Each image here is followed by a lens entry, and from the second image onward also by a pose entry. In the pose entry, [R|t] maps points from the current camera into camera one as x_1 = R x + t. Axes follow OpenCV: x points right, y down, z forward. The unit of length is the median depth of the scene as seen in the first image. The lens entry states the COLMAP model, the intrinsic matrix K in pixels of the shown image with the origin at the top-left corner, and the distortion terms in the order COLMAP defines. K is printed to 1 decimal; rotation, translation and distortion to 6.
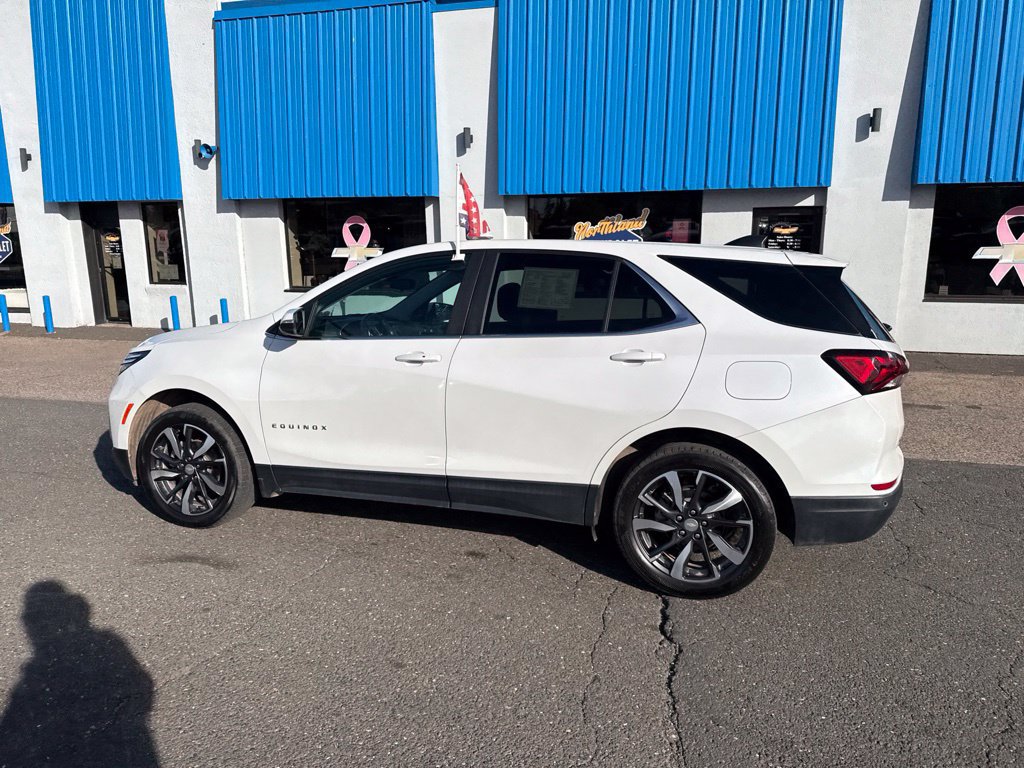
lens RADIAL K [[715.1, 0, 510.2], [0, 715.1, 372.5], [0, 0, 1]] dist [0.096985, -0.148429]
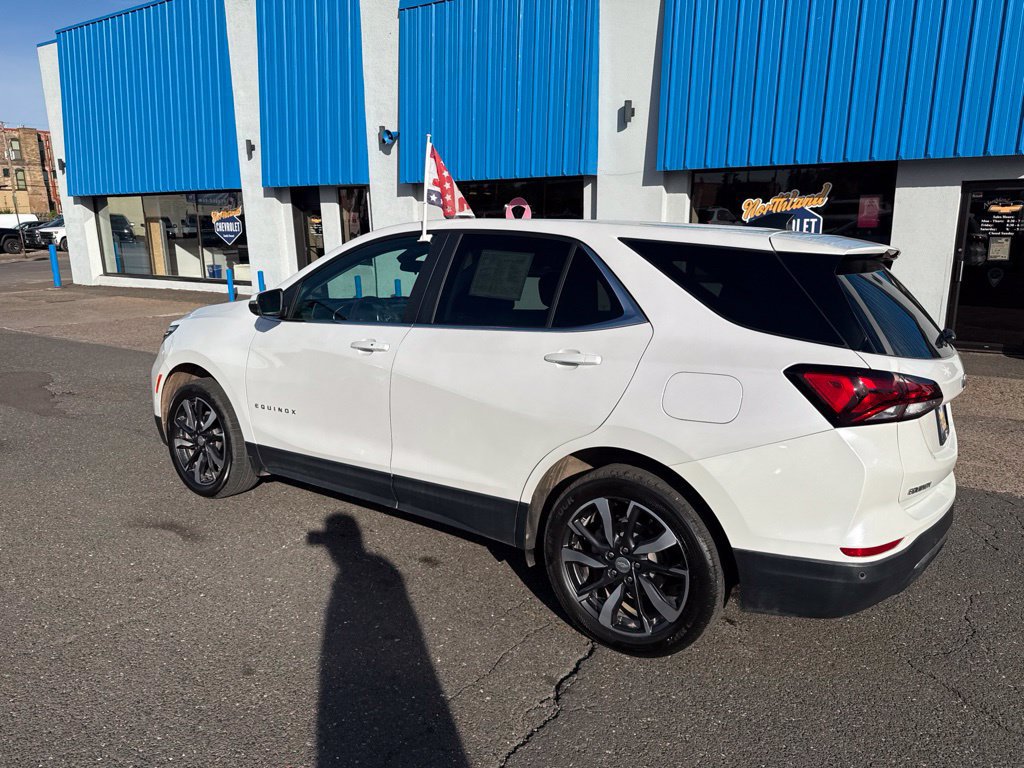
lens RADIAL K [[715.1, 0, 510.2], [0, 715.1, 372.5], [0, 0, 1]] dist [0.096985, -0.148429]
pose [[0.951076, 0.062356, -0.302600, 0.114465], [-0.054723, 0.997935, 0.033644, -0.009367], [0.304073, -0.015439, 0.952524, 0.055346]]
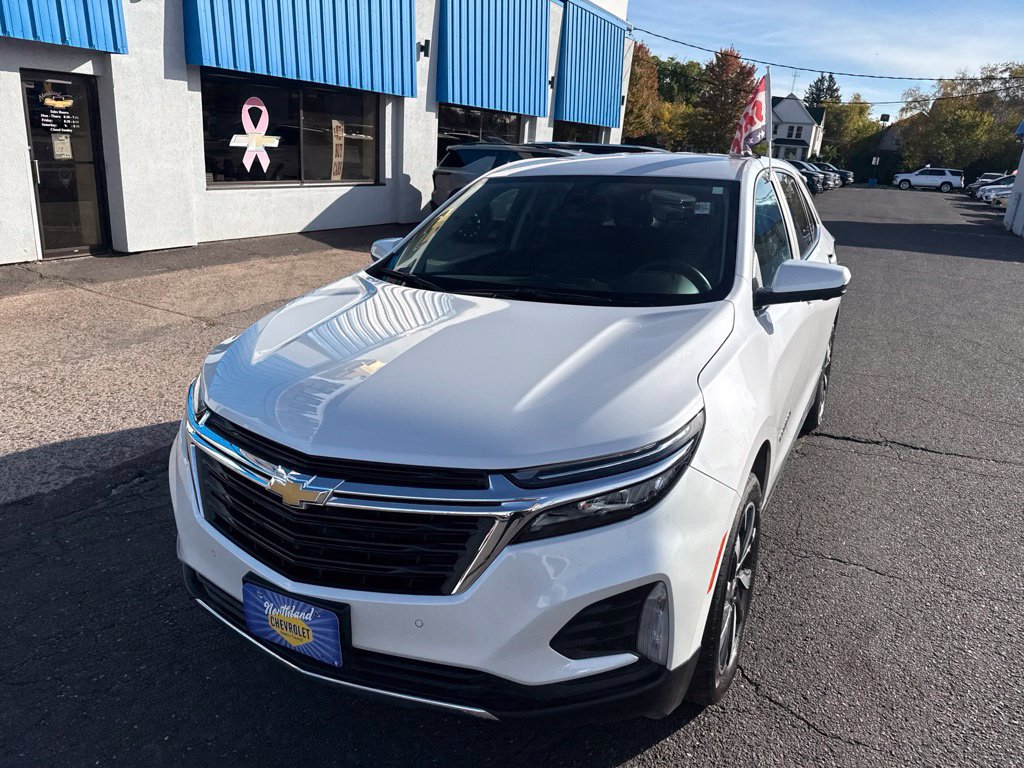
lens RADIAL K [[719.1, 0, 513.3], [0, 719.1, 378.4], [0, 0, 1]] dist [0.028545, -0.033276]
pose [[0.193113, -0.288055, 0.937940, -0.358395], [0.115239, 0.955977, 0.269868, -0.071129], [-0.974386, 0.055972, 0.217806, 0.395504]]
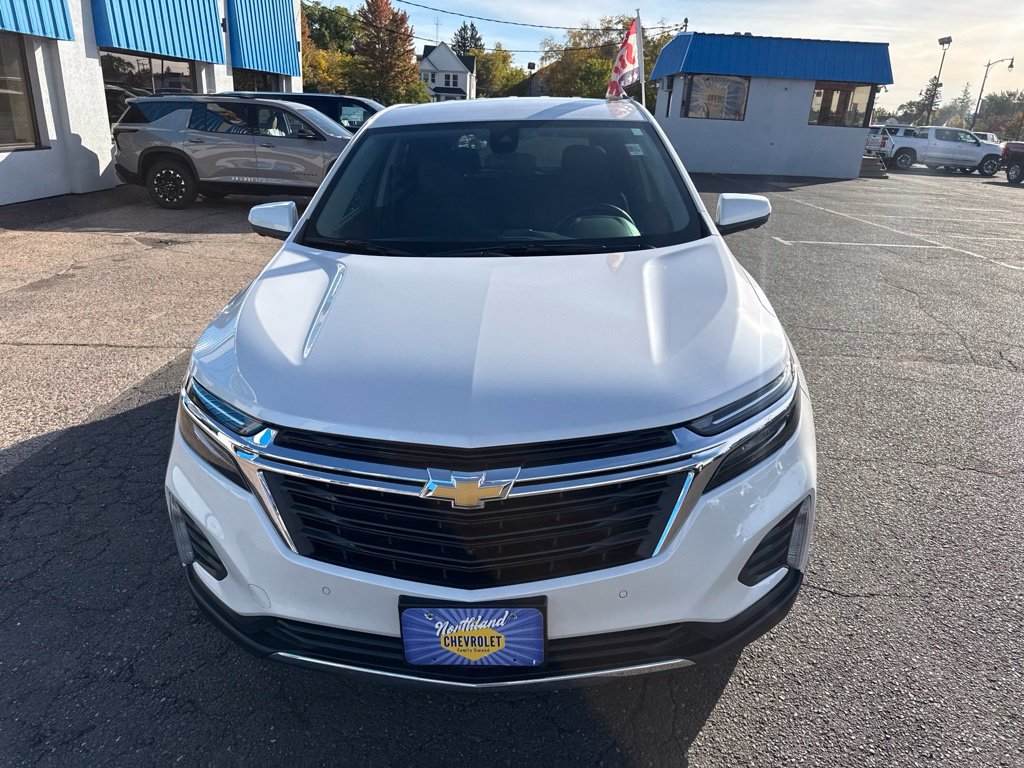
lens RADIAL K [[716.9, 0, 508.2], [0, 716.9, 385.2], [0, 0, 1]] dist [0.038969, -0.045306]
pose [[-0.231498, -0.349450, 0.907906, -0.347513], [0.136957, 0.912256, 0.386046, -0.081000], [-0.963147, 0.213713, -0.163326, 0.484651]]
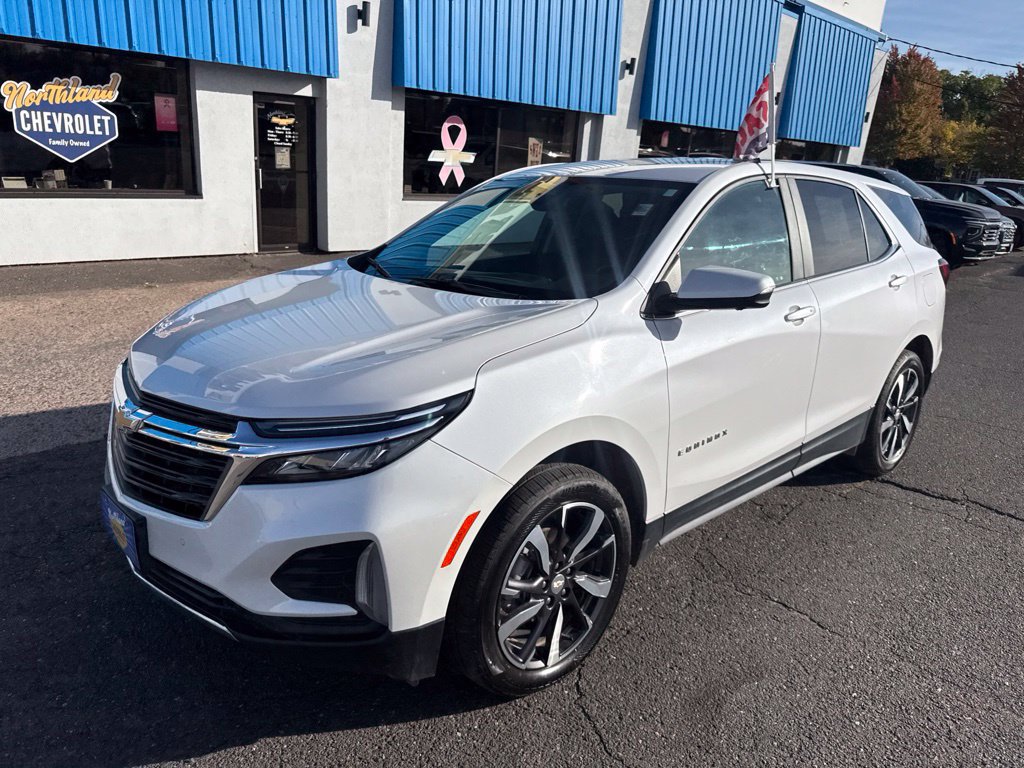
lens RADIAL K [[716.9, 0, 508.2], [0, 716.9, 385.2], [0, 0, 1]] dist [0.038969, -0.045306]
pose [[0.500048, -0.234744, 0.833575, -0.333457], [0.085738, 0.971251, 0.222083, -0.053194], [-0.861743, -0.039583, 0.505798, 0.298983]]
